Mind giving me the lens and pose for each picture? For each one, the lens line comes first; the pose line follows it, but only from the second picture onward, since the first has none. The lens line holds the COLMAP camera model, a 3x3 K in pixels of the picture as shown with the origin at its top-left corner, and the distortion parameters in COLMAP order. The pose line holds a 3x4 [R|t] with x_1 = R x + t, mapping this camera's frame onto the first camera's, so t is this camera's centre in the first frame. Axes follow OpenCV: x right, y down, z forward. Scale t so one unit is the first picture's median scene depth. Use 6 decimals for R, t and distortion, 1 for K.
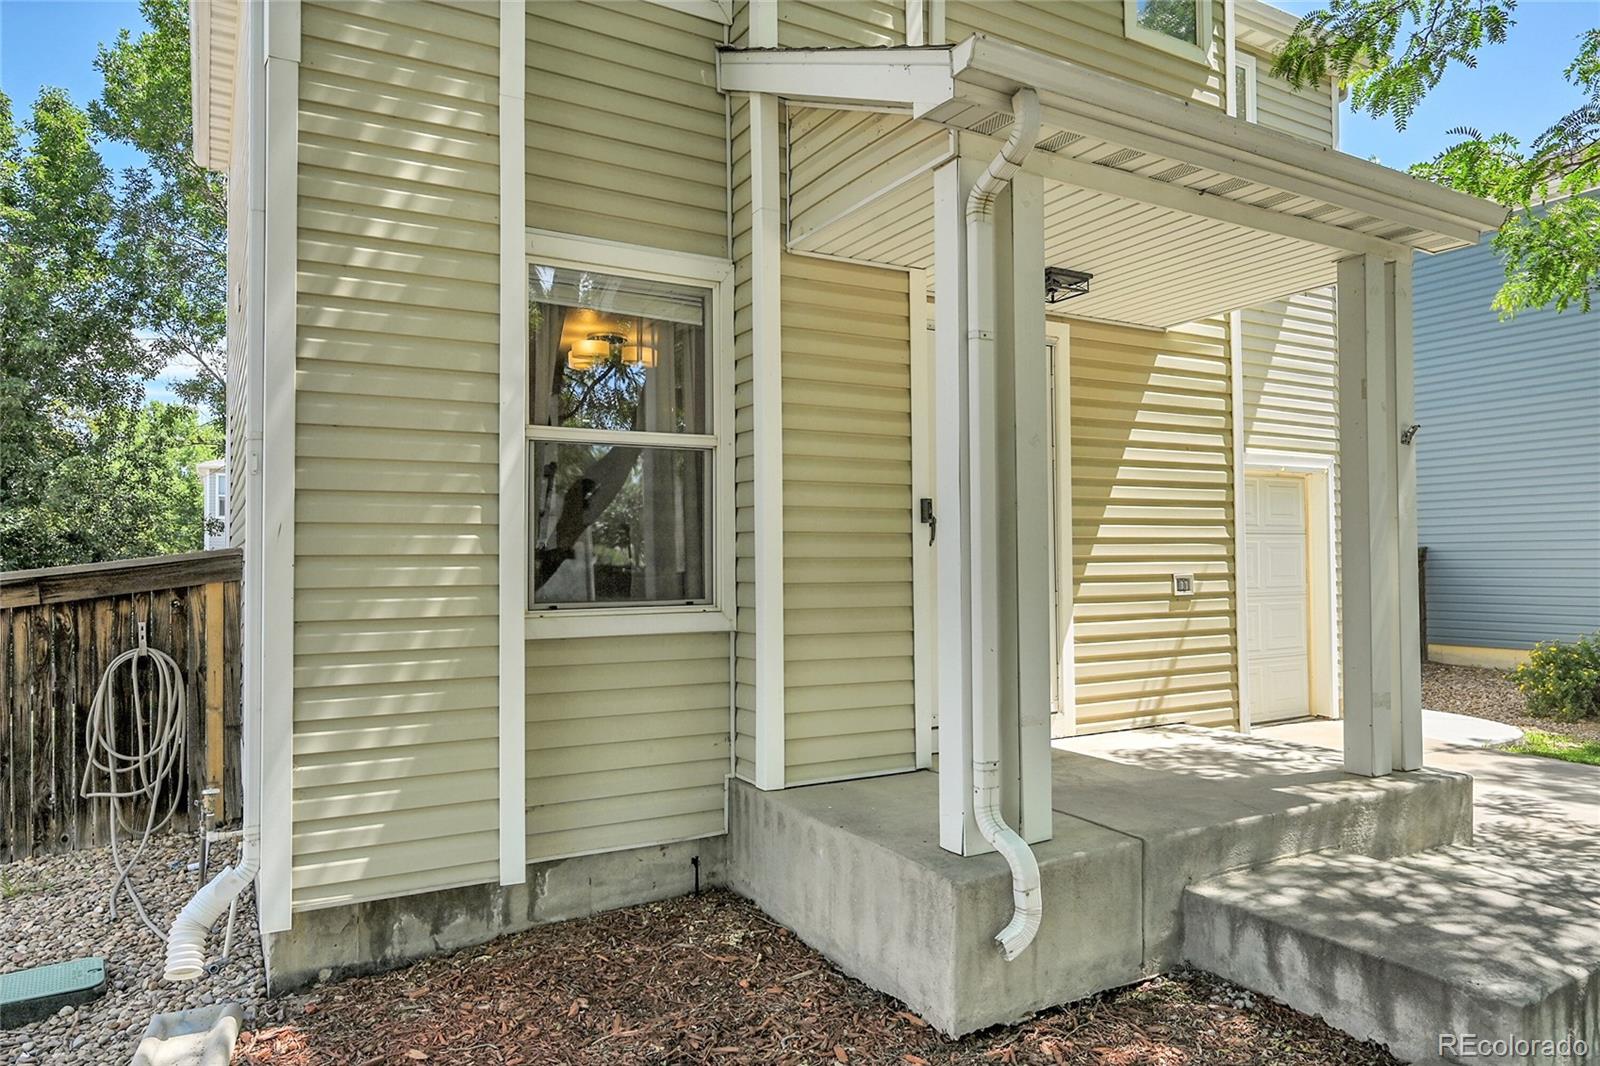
lens RADIAL K [[1042.7, 0, 805.4], [0, 1042.7, 536.3], [0, 0, 1]] dist [-0.005919, 0.000395]
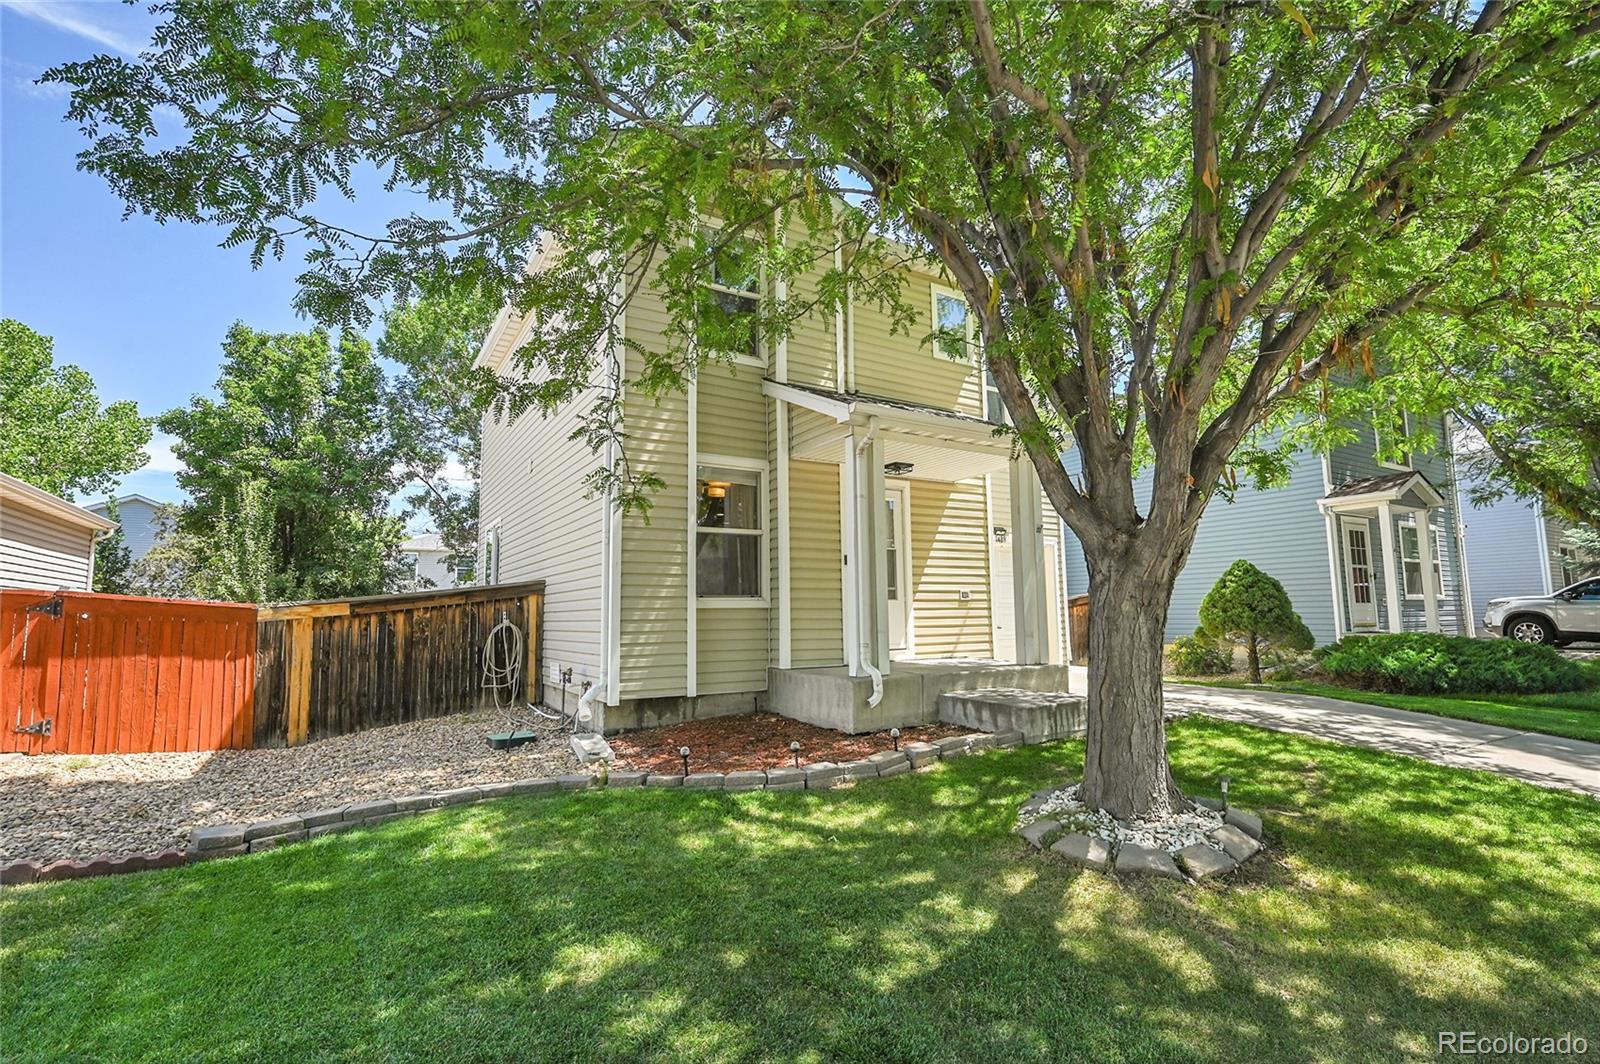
lens RADIAL K [[729.4, 0, 795.0], [0, 729.4, 524.8], [0, 0, 1]] dist [0.000940, -0.000317]
pose [[0.999834, -0.002328, 0.018062, -0.039803], [0.004086, 0.995191, -0.097868, 0.064056], [-0.017747, 0.097926, 0.995035, -0.757073]]
